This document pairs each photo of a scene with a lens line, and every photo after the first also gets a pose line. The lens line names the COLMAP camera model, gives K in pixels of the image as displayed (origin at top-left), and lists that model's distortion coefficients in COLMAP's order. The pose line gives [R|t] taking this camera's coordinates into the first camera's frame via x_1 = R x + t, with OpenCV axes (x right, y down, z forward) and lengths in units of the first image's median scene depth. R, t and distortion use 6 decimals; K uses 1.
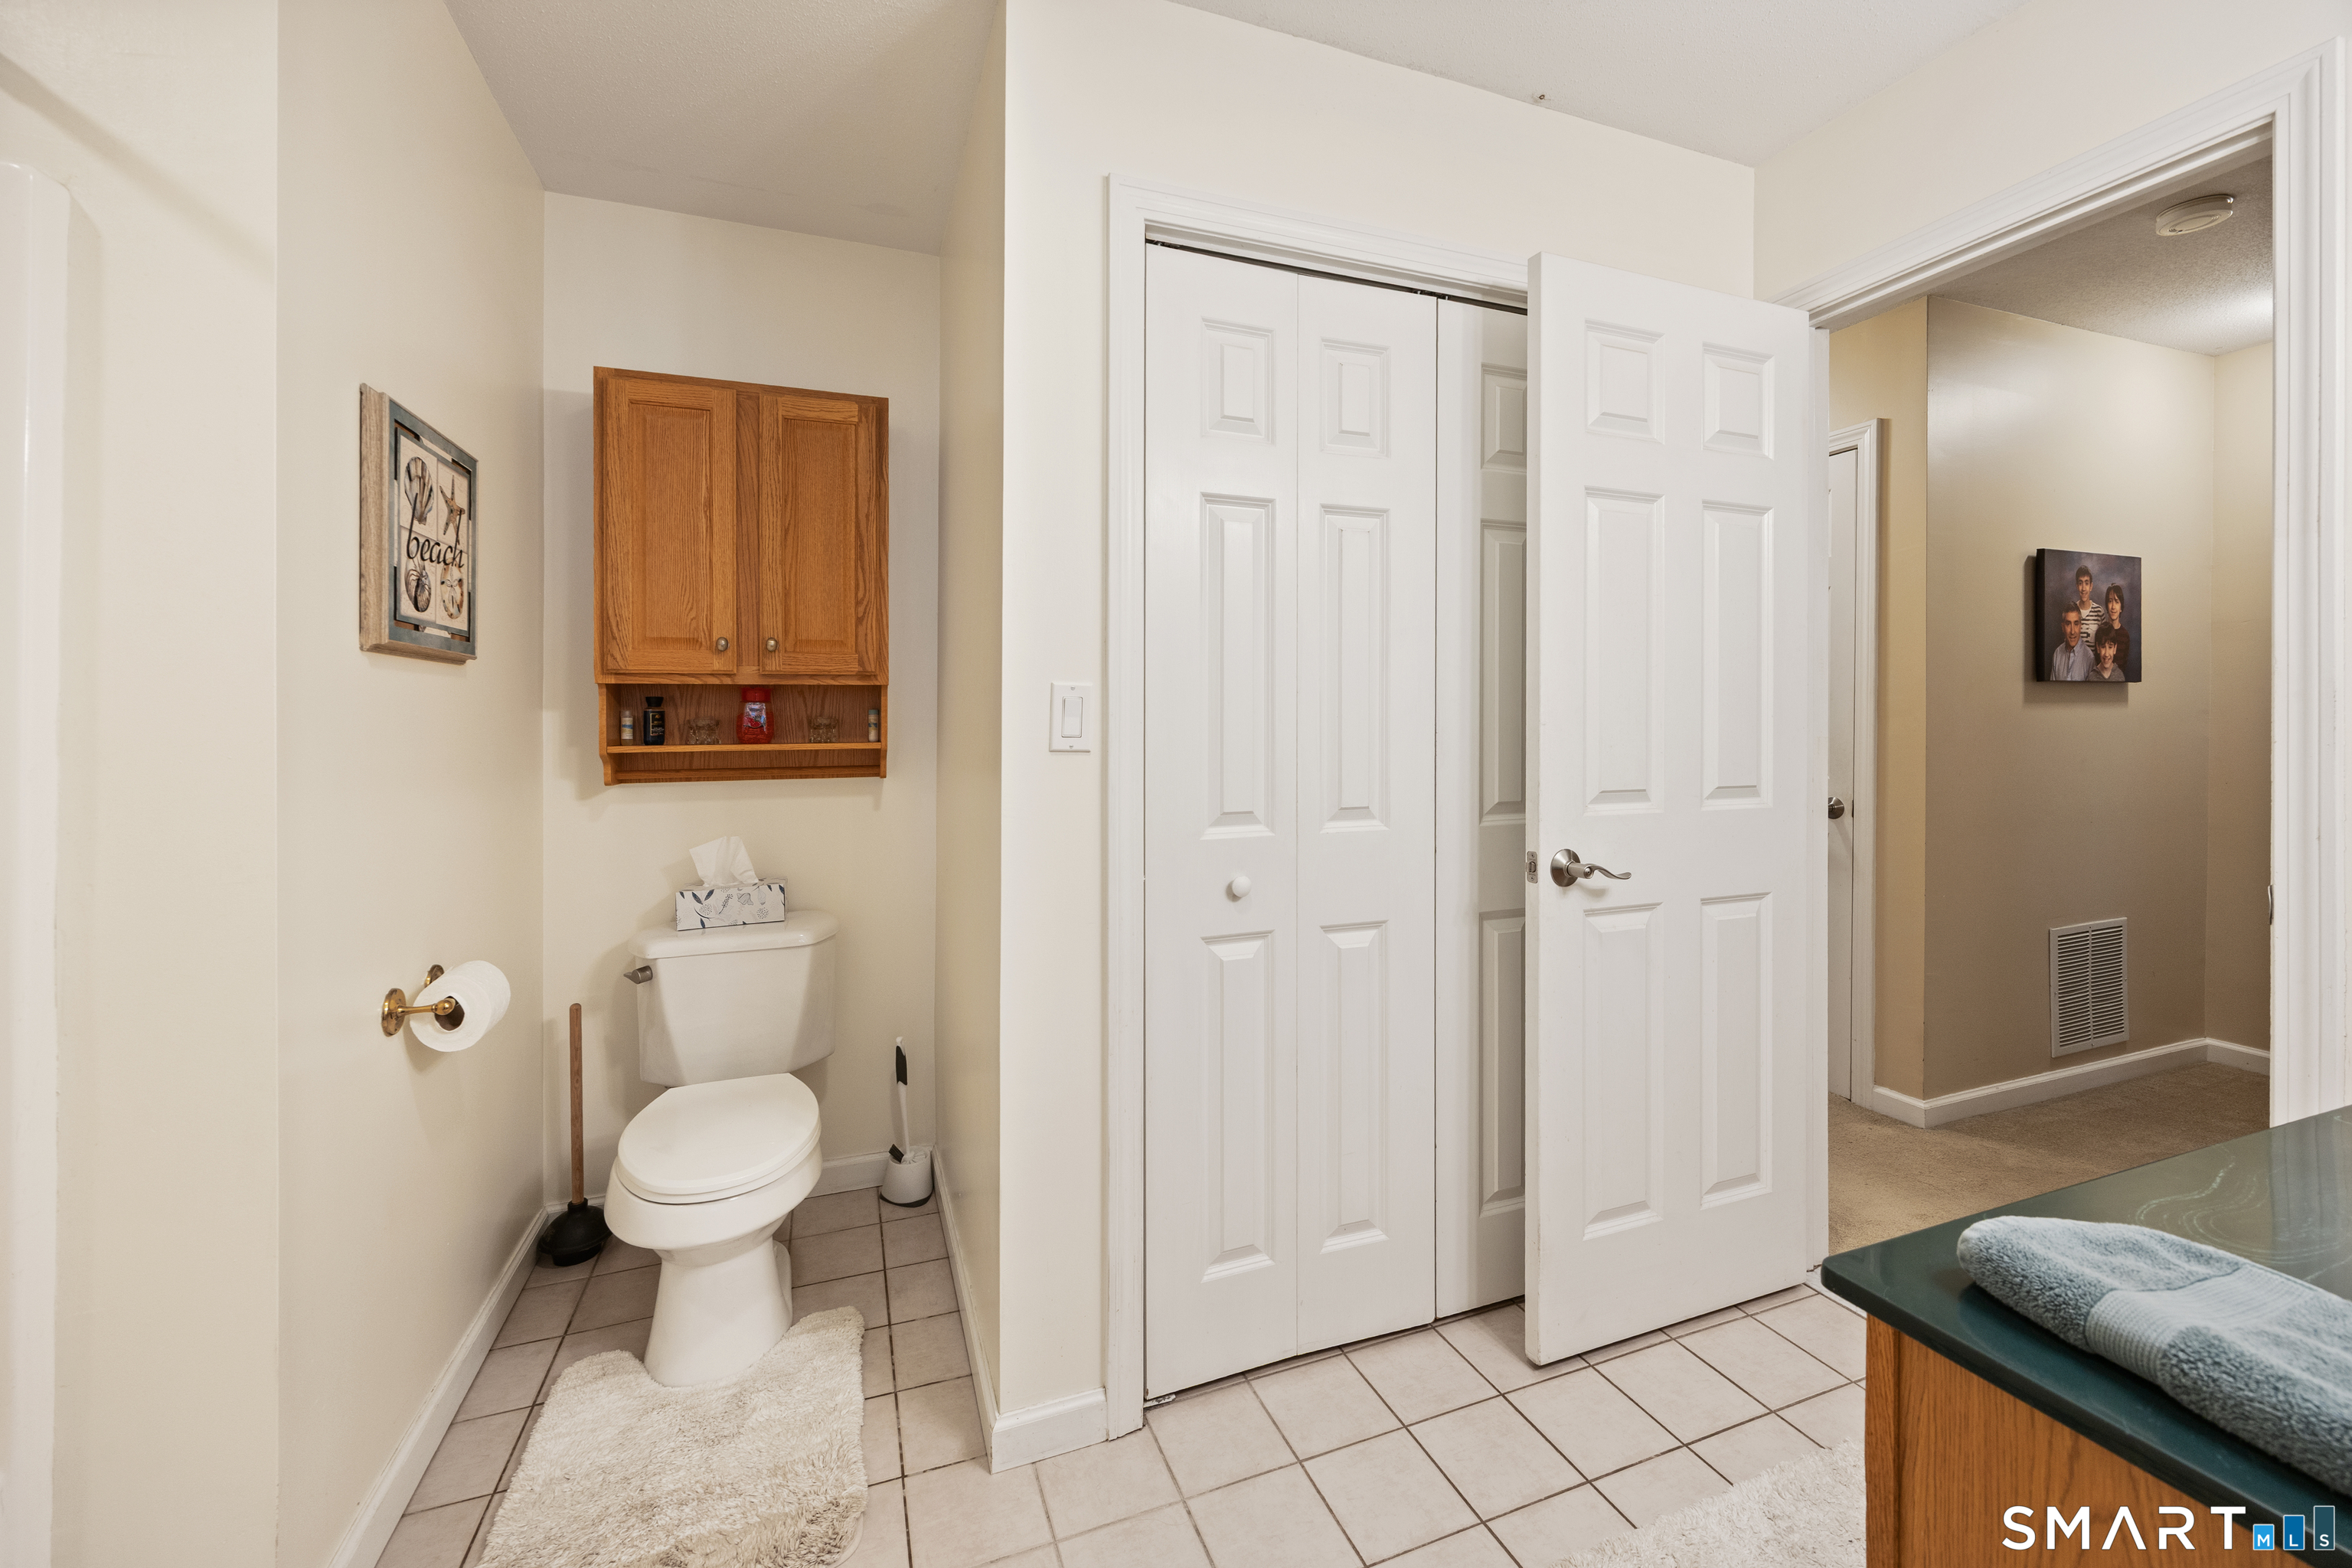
lens RADIAL K [[935.5, 0, 1167.8], [0, 935.5, 727.1], [0, 0, 1]] dist [-0.000815, 0.000328]
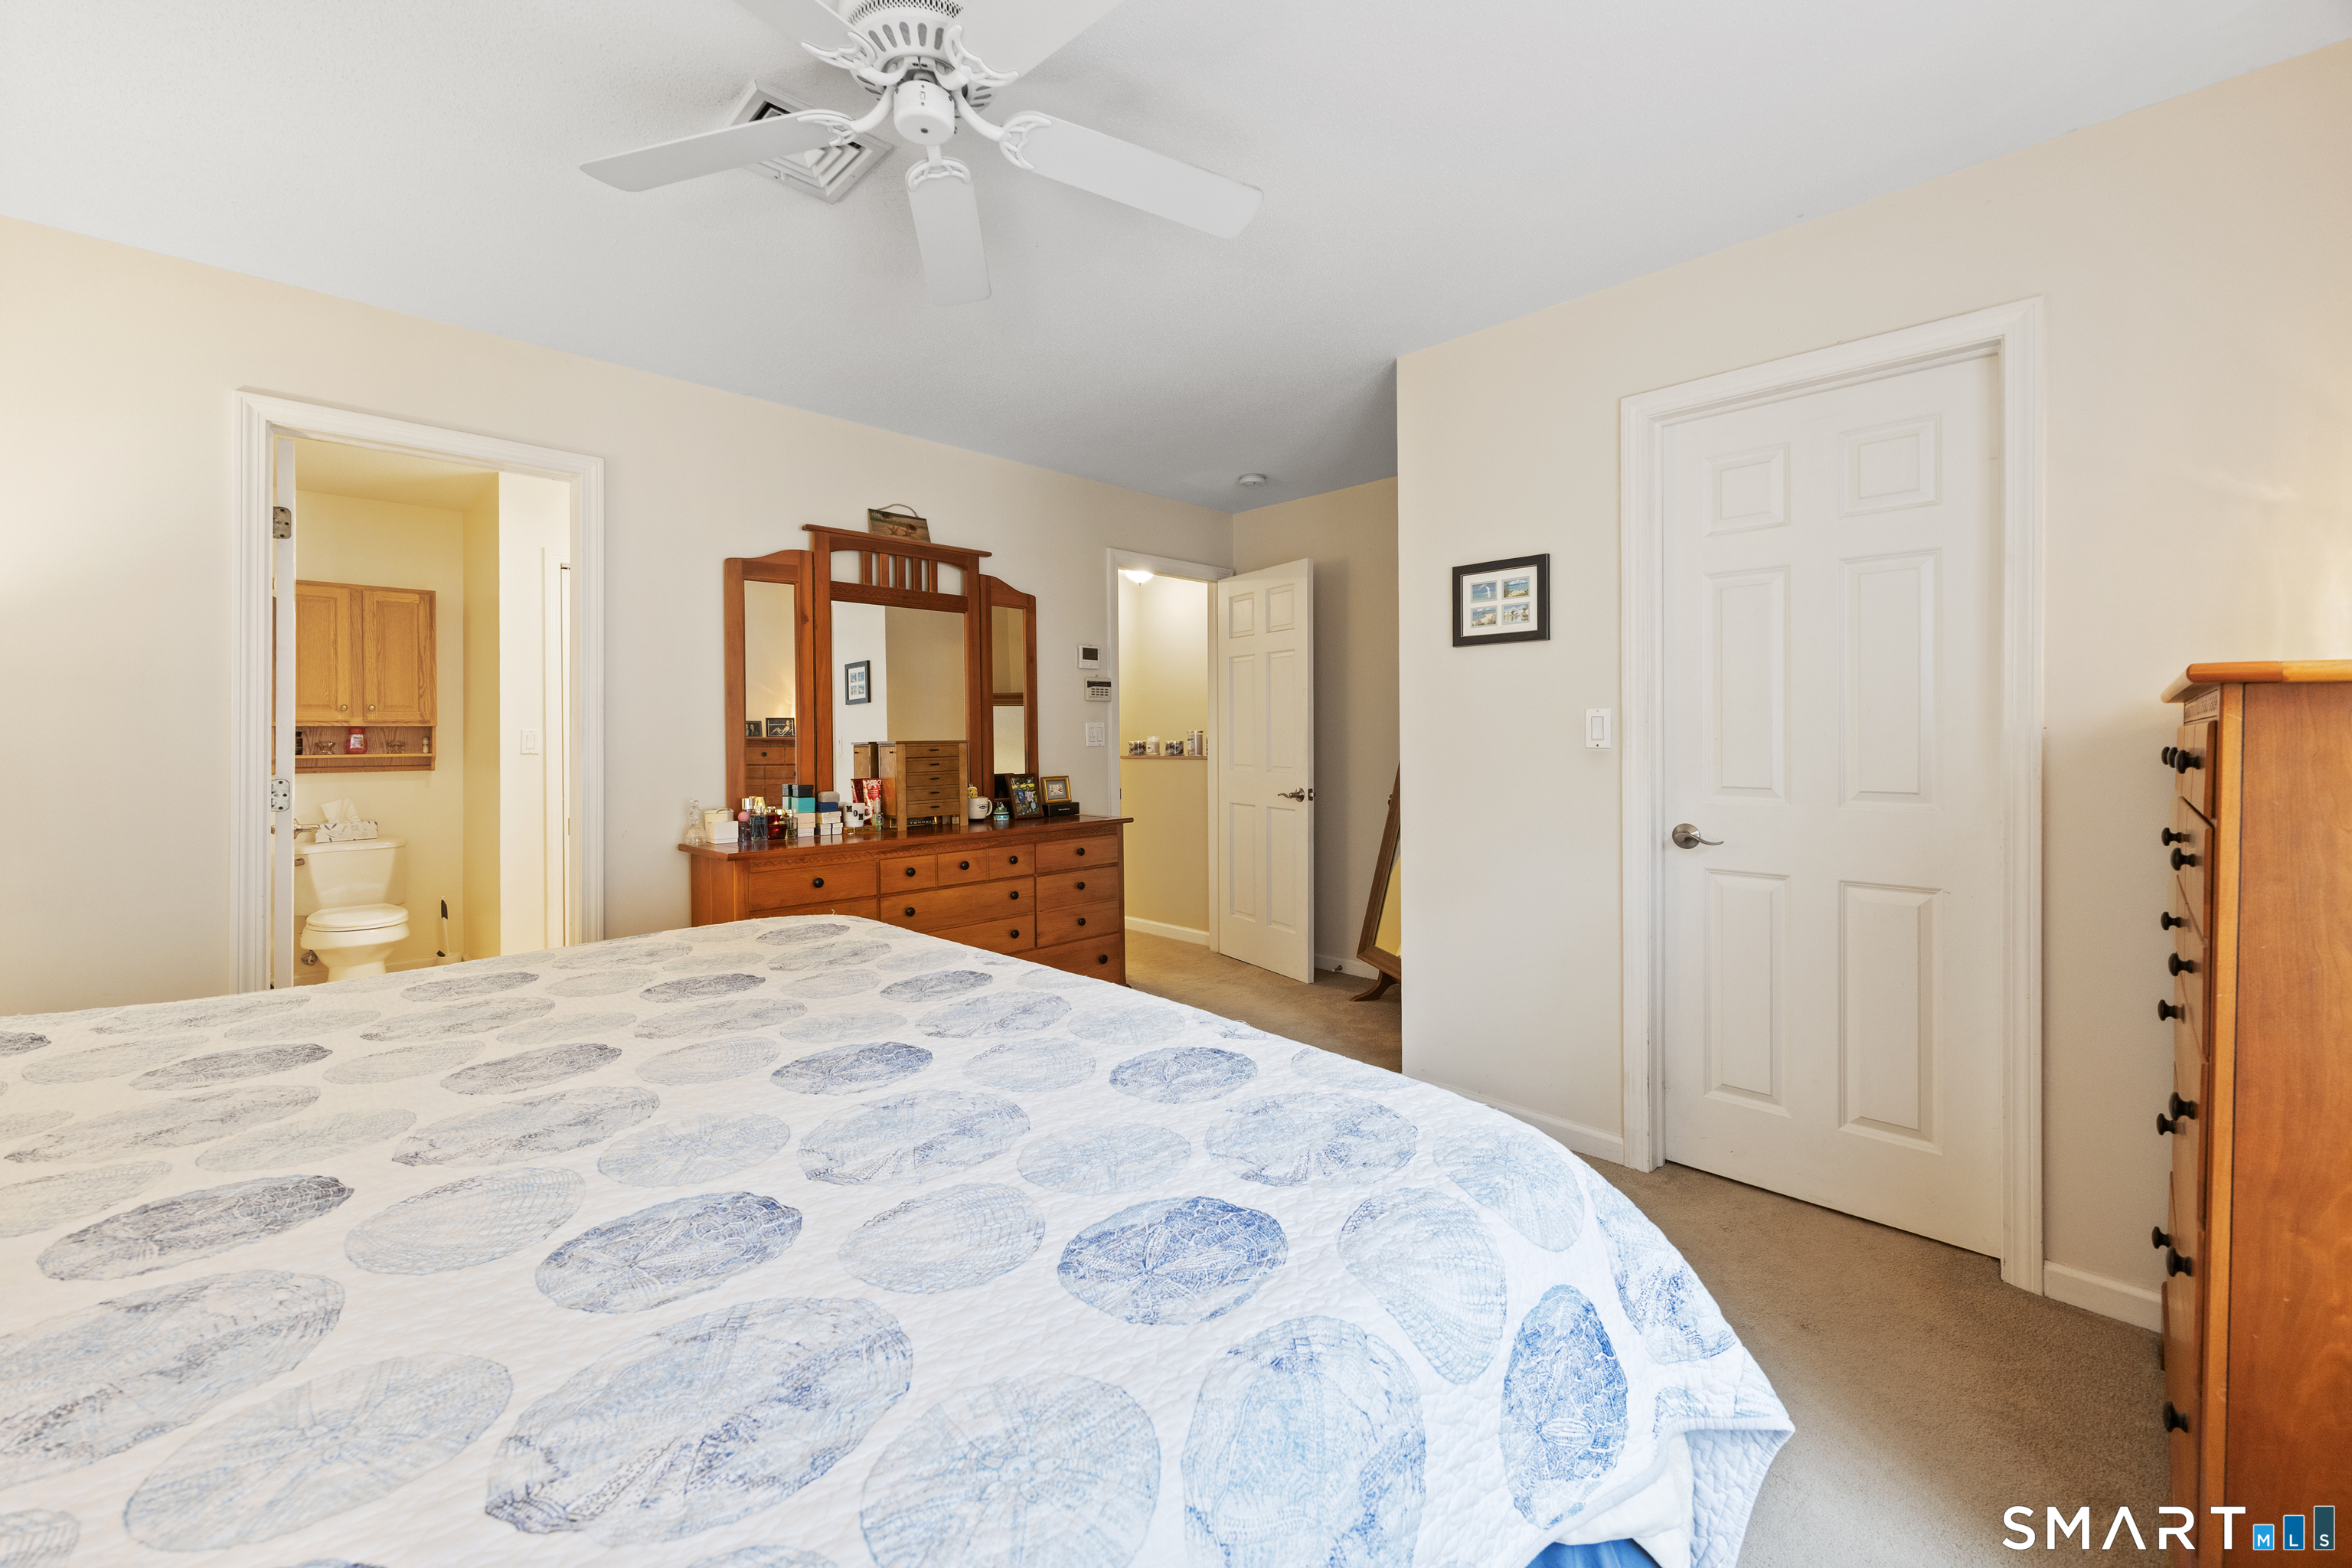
lens RADIAL K [[936.9, 0, 1176.0], [0, 936.9, 750.6], [0, 0, 1]] dist [0.000152, 0.000097]
pose [[0.907481, -0.002450, 0.420085, 0.341187], [0.000064, 0.999984, 0.005695, -0.002467], [-0.420093, -0.005142, 0.907467, -1.690957]]
